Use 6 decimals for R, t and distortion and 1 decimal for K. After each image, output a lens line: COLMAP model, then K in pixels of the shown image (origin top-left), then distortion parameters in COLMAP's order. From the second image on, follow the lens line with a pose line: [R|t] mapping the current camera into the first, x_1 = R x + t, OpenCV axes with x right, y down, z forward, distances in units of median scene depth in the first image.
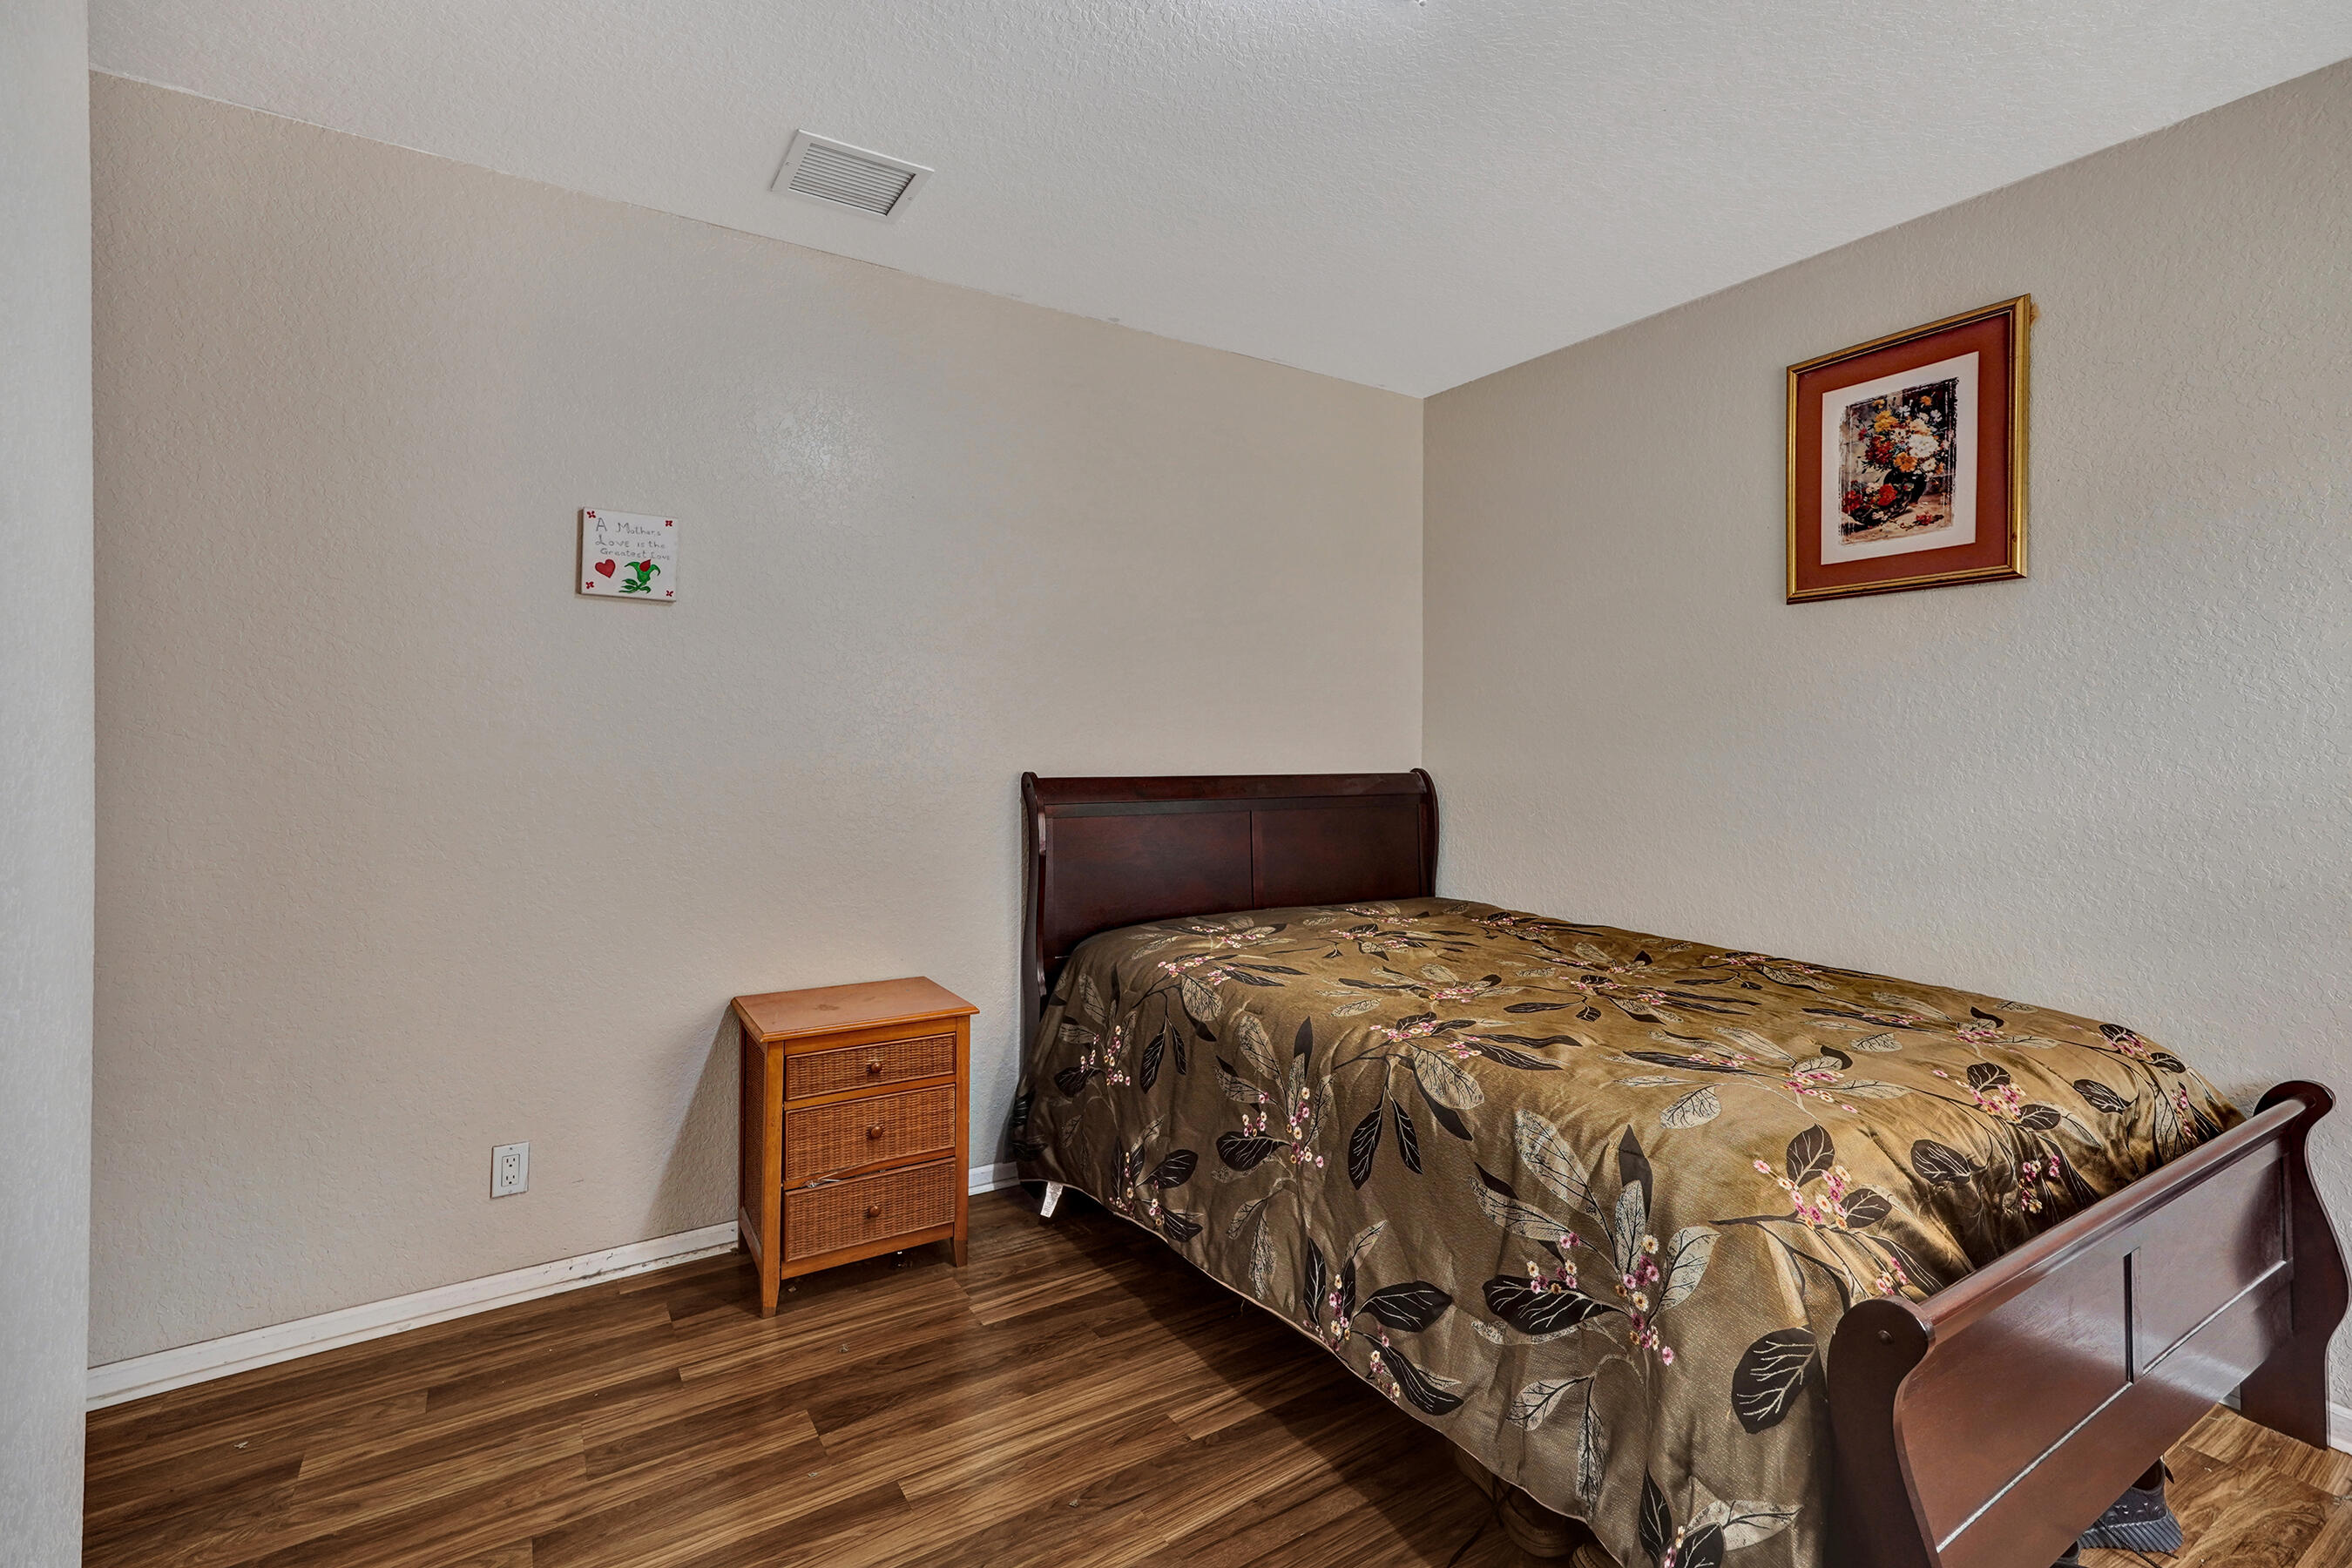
lens RADIAL K [[1080.9, 0, 1182.7], [0, 1080.9, 804.0], [0, 0, 1]] dist [-0.001056, 0.011689]
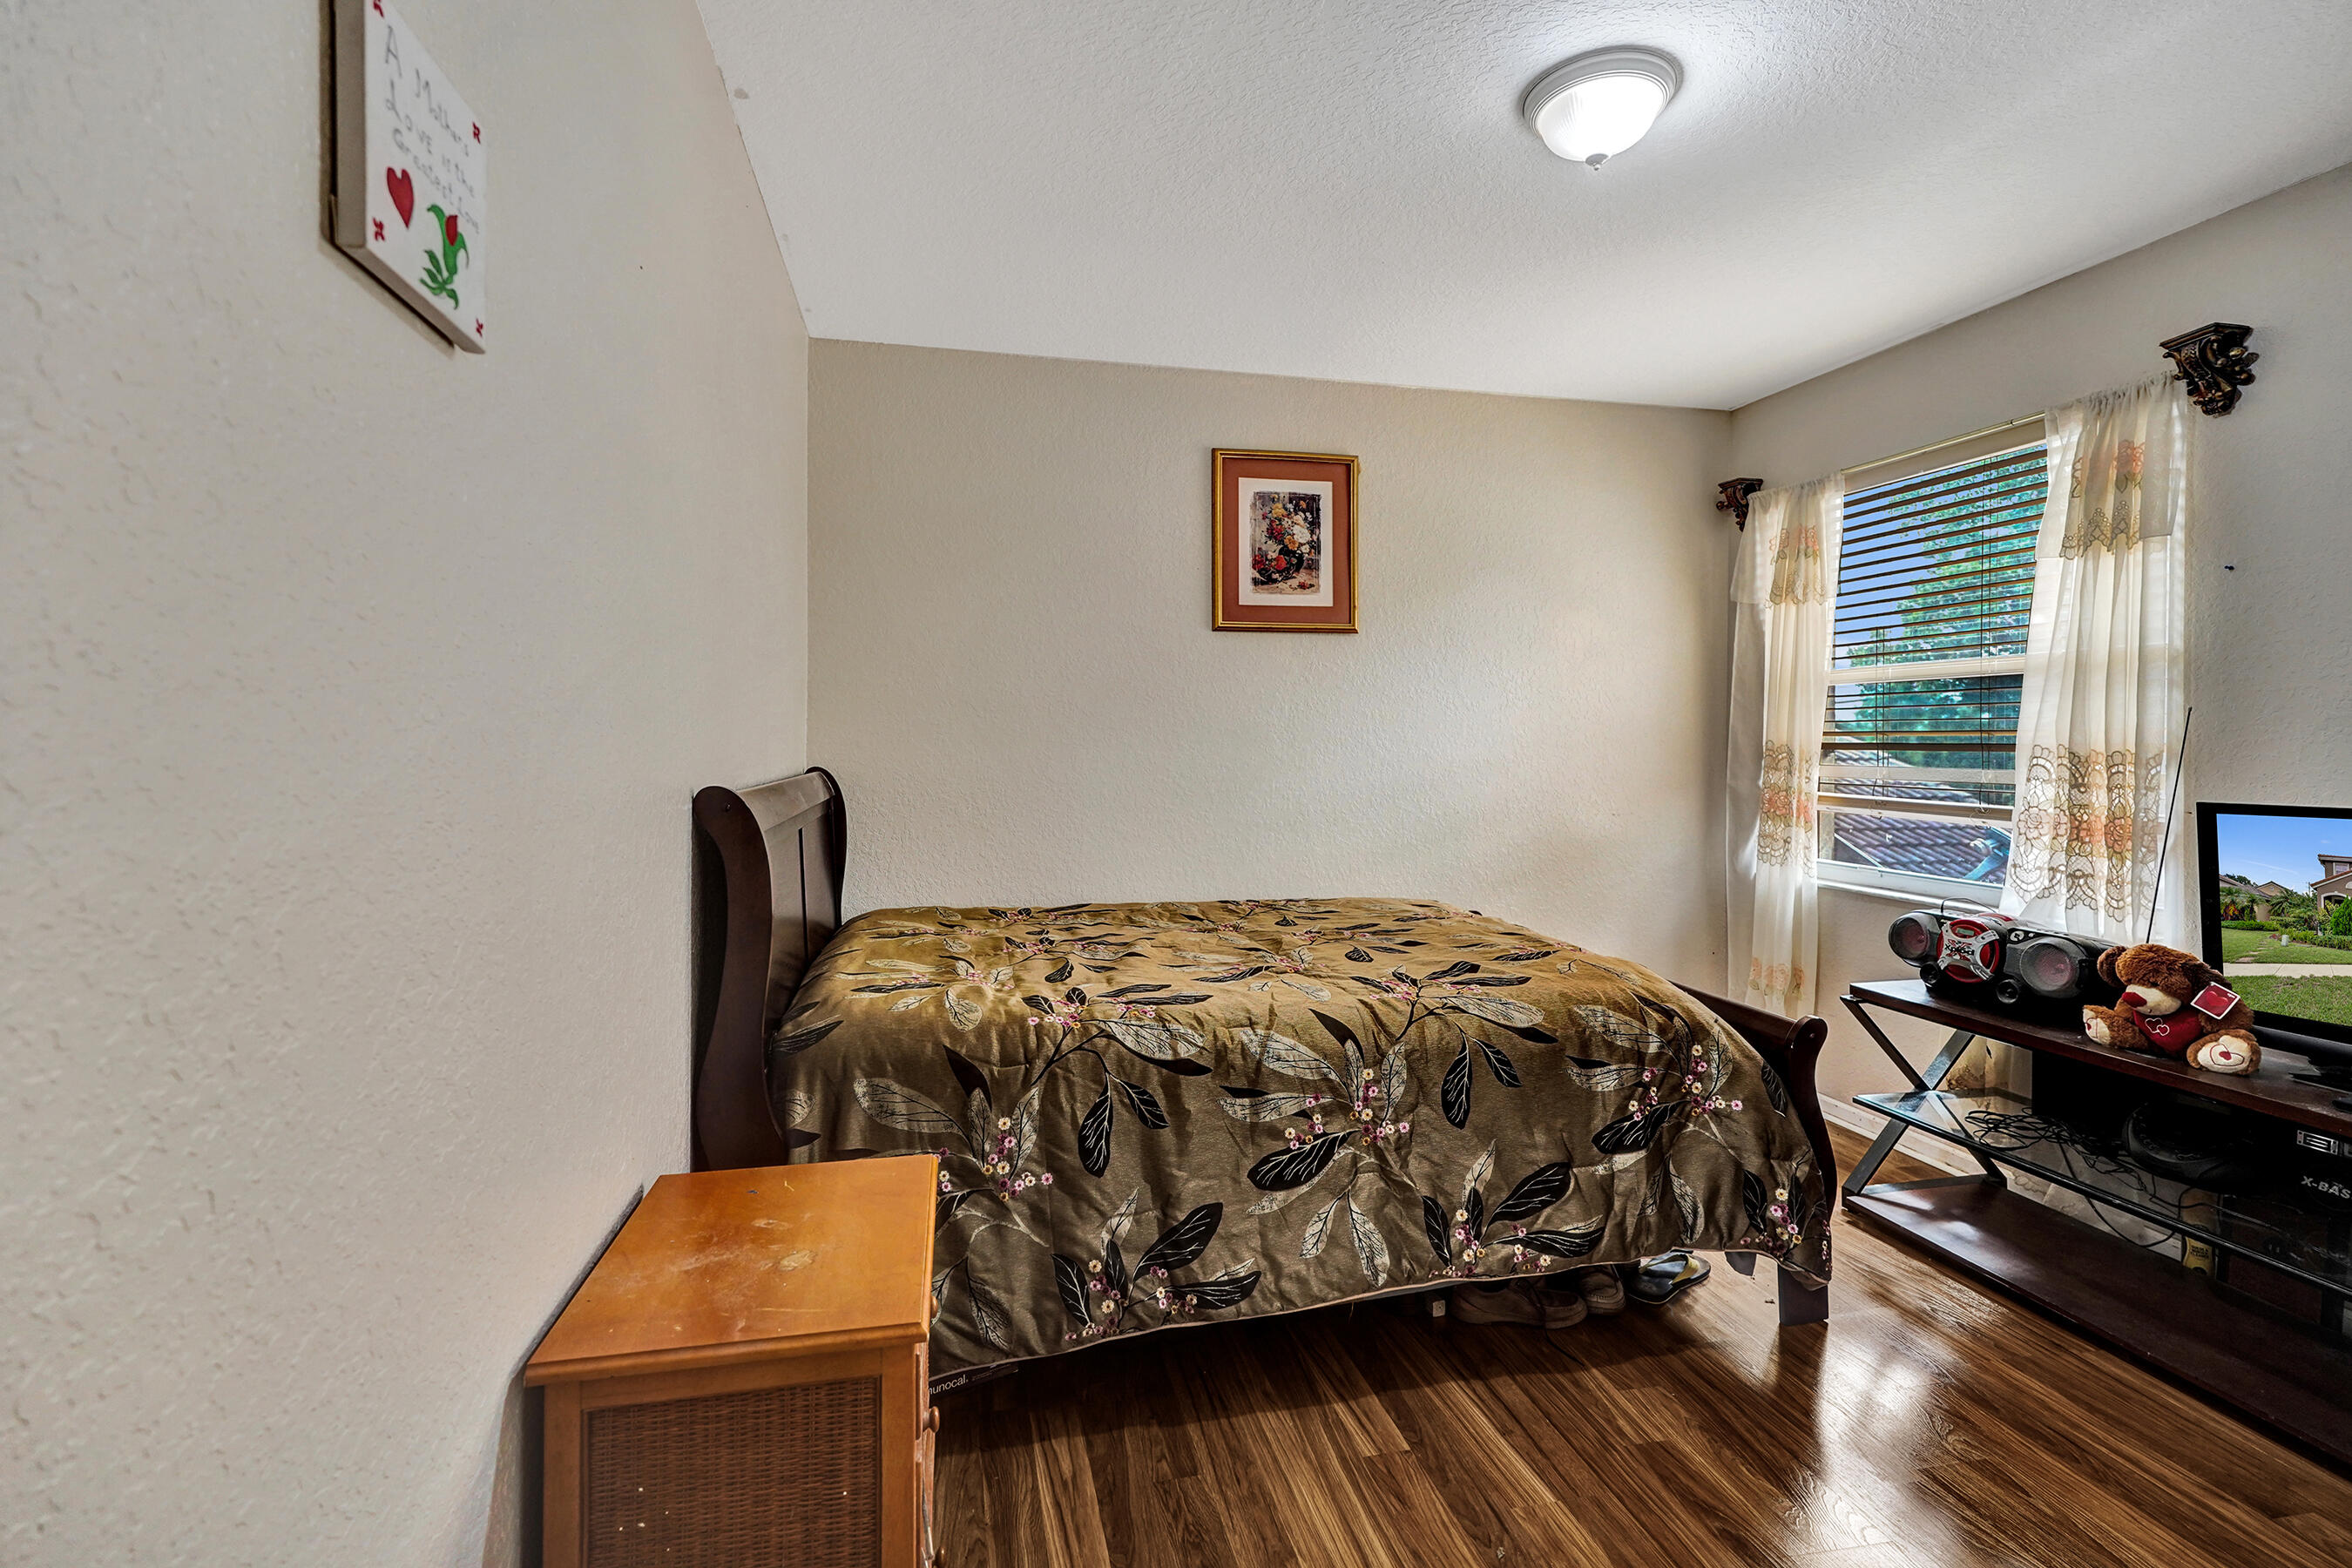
lens RADIAL K [[1066.9, 0, 1176.2], [0, 1066.9, 800.2], [0, 0, 1]] dist [0.000939, 0.000020]
pose [[0.345009, -0.056241, 0.936913, -0.751687], [0.056237, 0.997648, 0.039178, -0.038330], [-0.936913, 0.039173, 0.347361, 0.675611]]
